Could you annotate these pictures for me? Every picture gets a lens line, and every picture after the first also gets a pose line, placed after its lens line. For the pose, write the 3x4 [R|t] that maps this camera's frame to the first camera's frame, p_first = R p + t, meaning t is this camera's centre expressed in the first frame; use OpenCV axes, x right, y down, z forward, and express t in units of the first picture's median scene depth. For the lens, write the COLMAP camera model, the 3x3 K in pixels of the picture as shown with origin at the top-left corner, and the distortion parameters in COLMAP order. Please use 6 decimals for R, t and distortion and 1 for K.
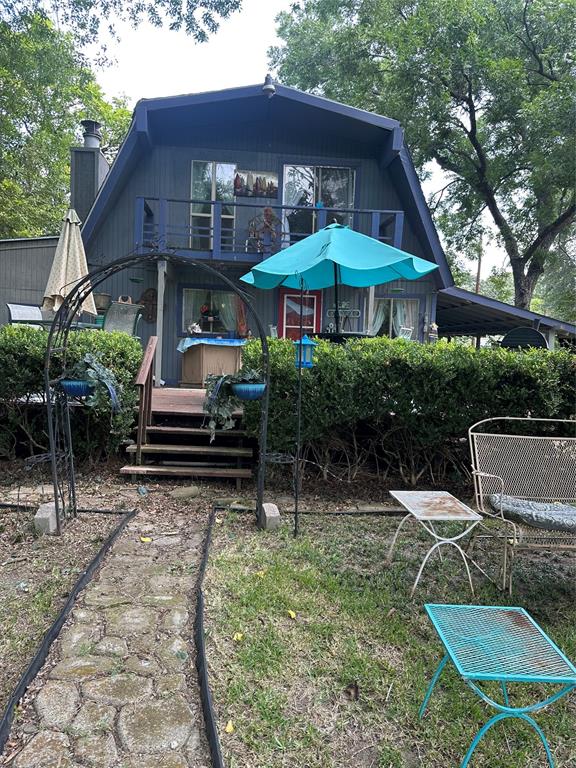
lens RADIAL K [[544.7, 0, 288.0], [0, 544.7, 384.0], [0, 0, 1]] dist [0.080320, -0.086075]
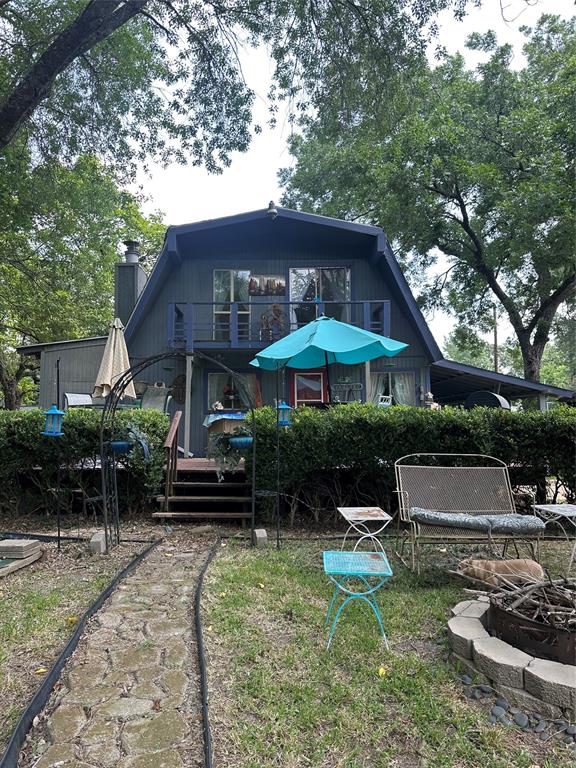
lens RADIAL K [[539.5, 0, 288.2], [0, 539.5, 380.9], [0, 0, 1]] dist [0.221989, -0.398912]
pose [[0.996869, -0.050580, -0.060776, 0.056635], [0.040946, 0.987769, -0.150451, 0.027674], [0.067643, 0.147491, 0.986748, -0.159027]]
